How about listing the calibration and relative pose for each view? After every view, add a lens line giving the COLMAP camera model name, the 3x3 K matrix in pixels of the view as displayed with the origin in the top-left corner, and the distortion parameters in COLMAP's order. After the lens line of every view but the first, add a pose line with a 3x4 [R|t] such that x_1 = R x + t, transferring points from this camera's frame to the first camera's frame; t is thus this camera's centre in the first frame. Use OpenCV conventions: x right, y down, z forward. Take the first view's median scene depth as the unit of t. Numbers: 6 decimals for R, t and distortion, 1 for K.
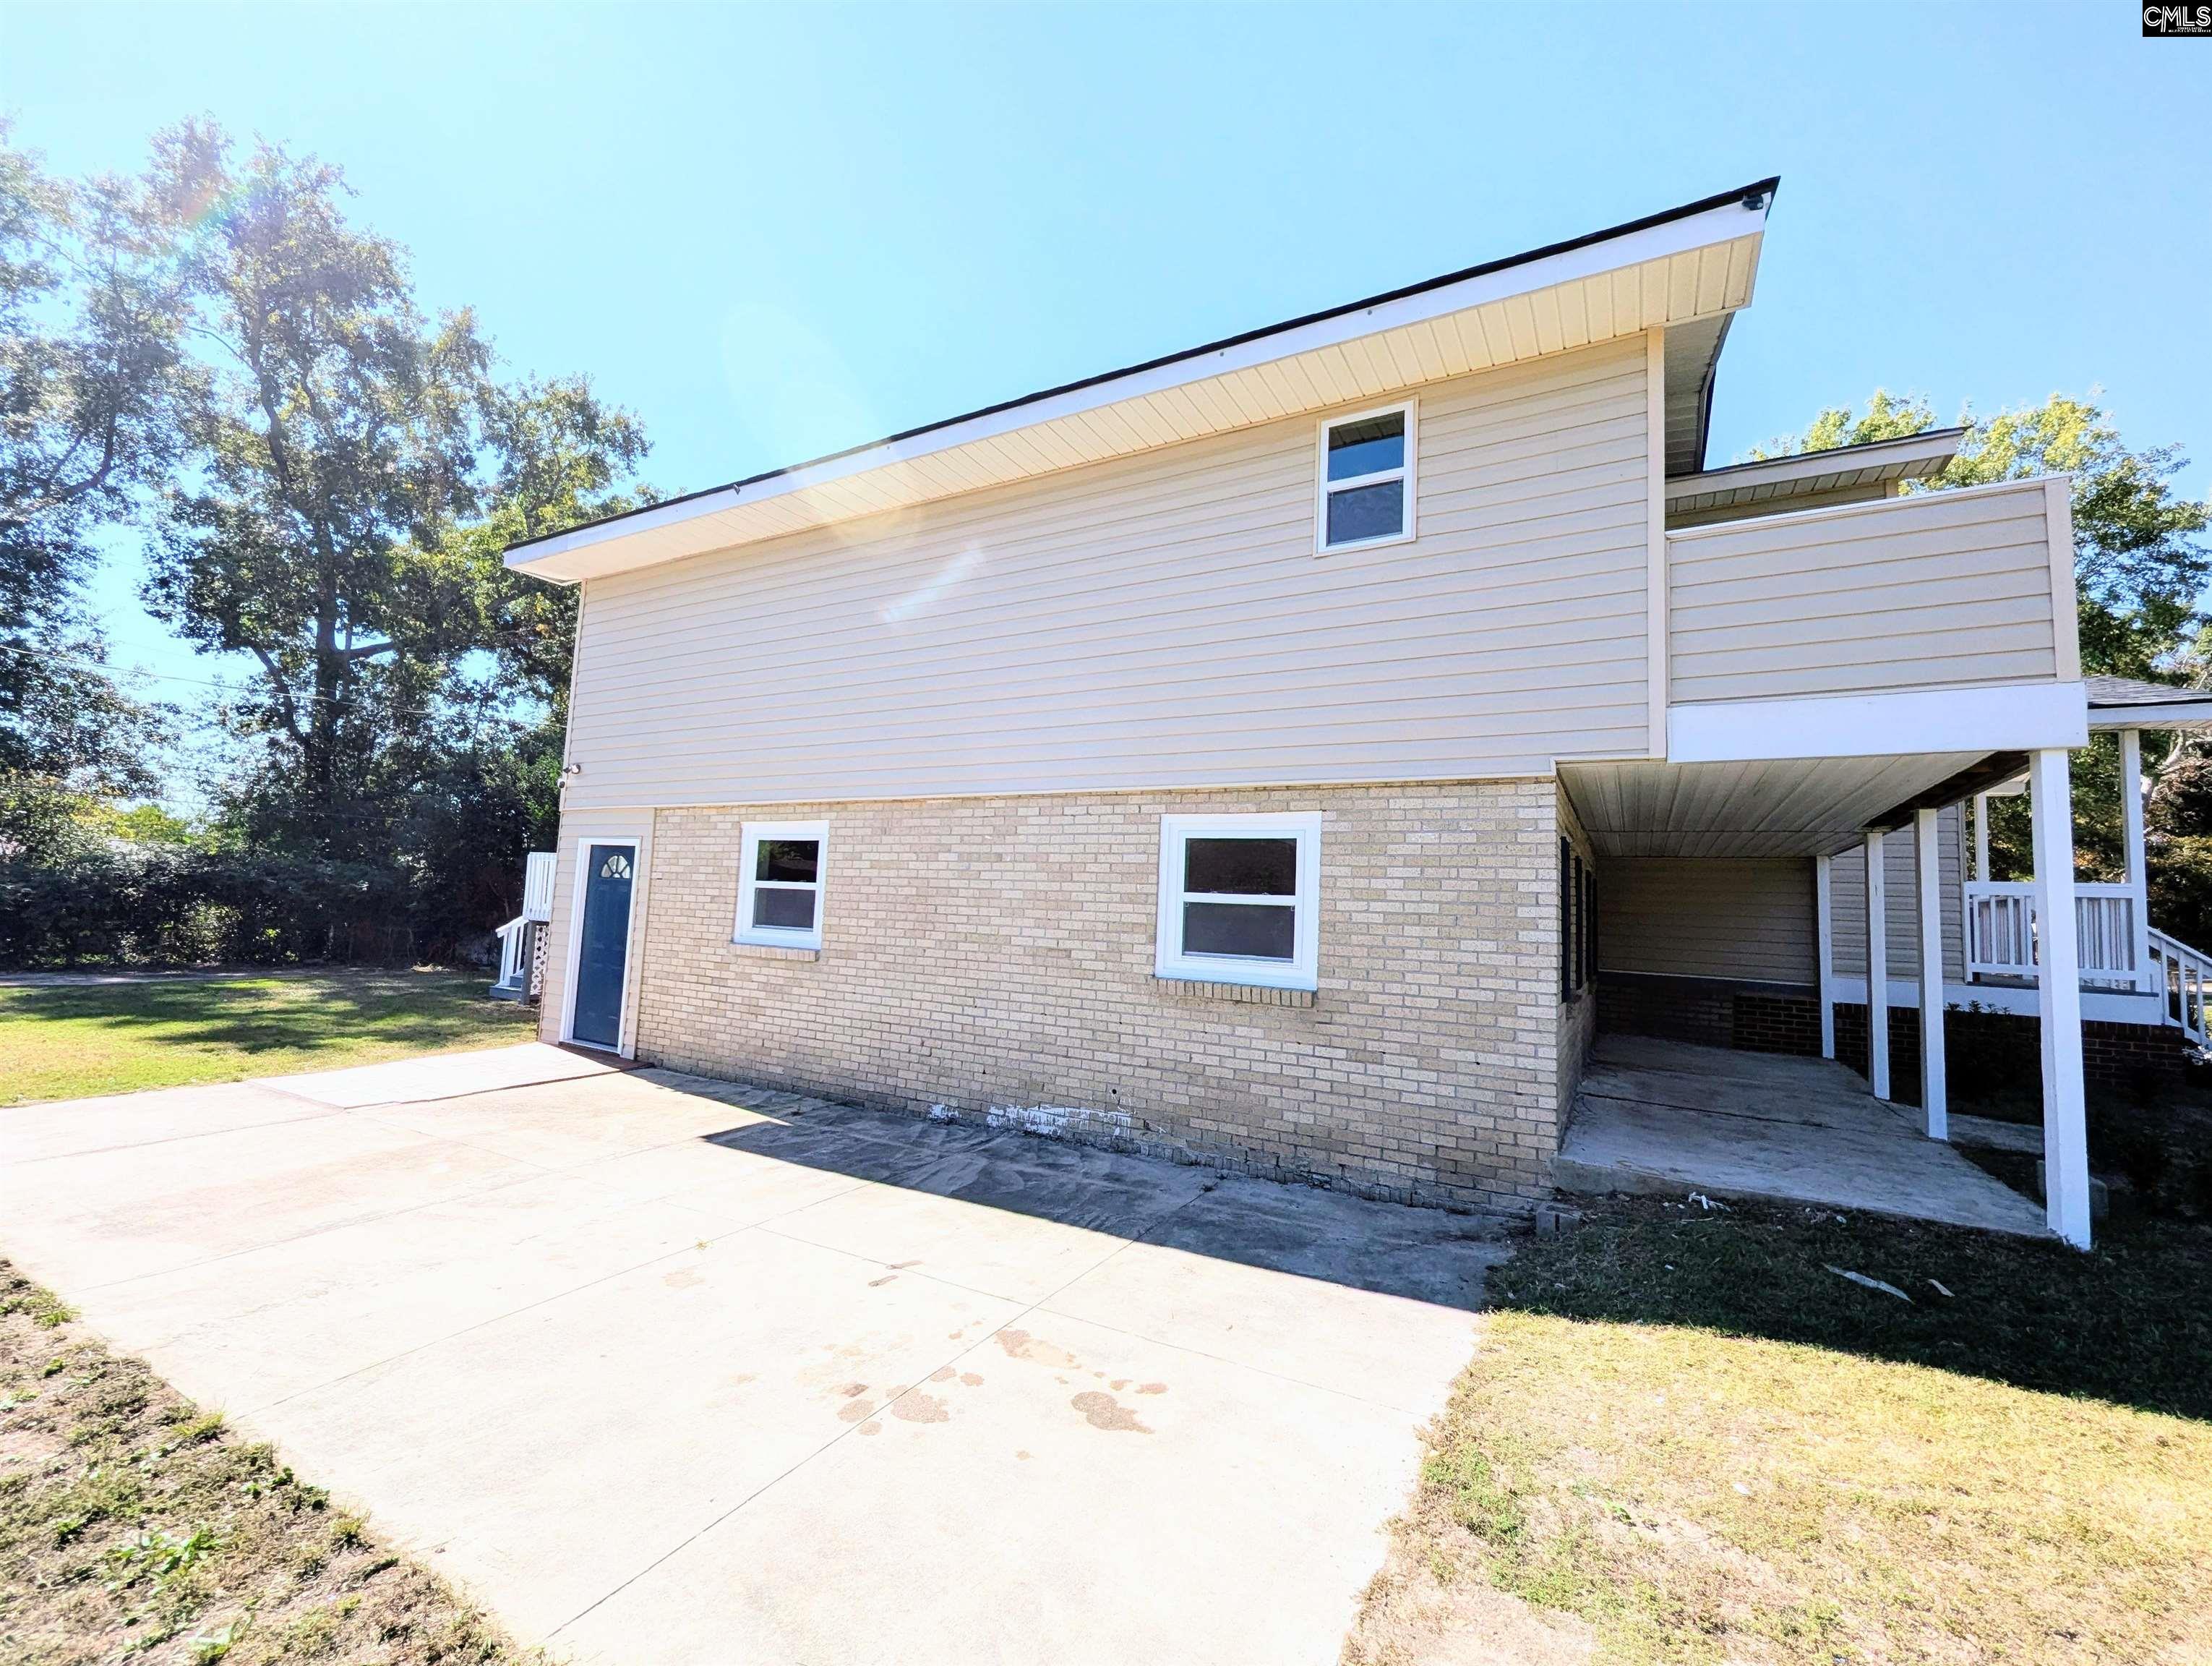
lens RADIAL K [[898.0, 0, 1107.9], [0, 898.0, 838.6], [0, 0, 1]] dist [-0.000011, -0.000216]
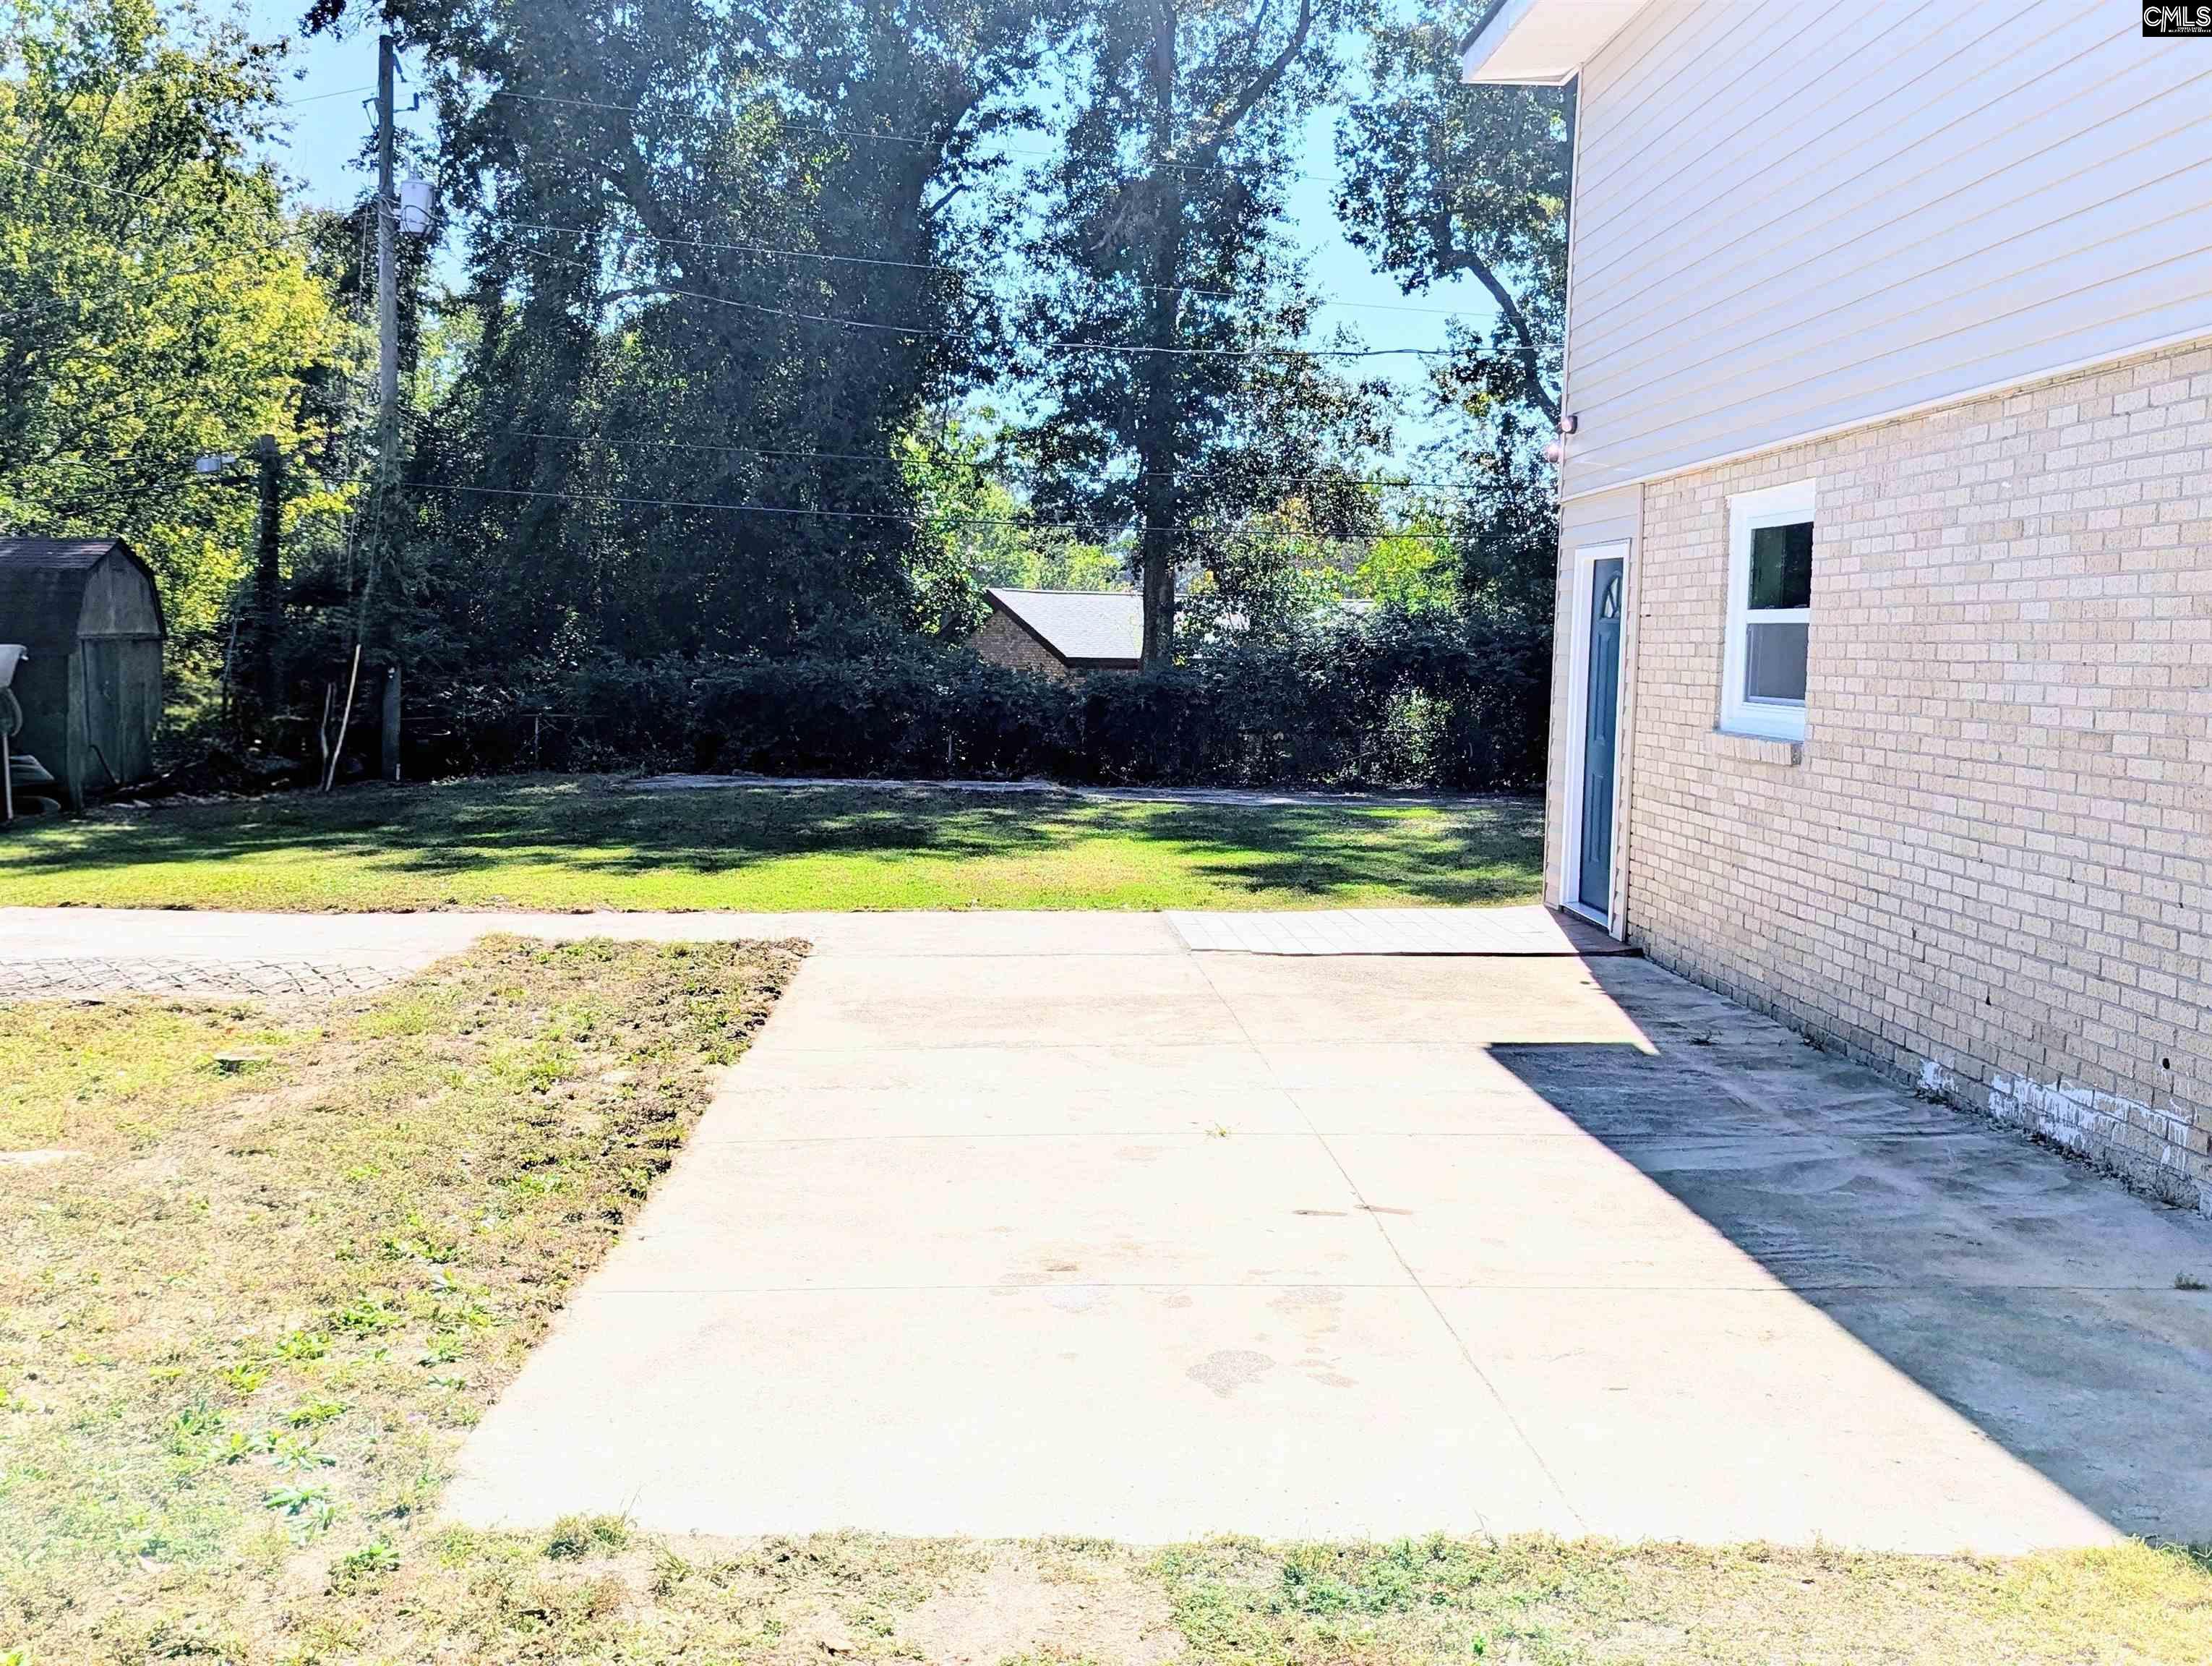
lens RADIAL K [[2050.0, 0, 1106.9], [0, 2050.0, 828.5], [0, 0, 1]] dist [0.030362, 0.000000]
pose [[0.553304, 0.043602, -0.831837, 0.478620], [0.072004, 0.992388, 0.099912, 0.033555], [0.829861, -0.115177, 0.545953, 0.056759]]
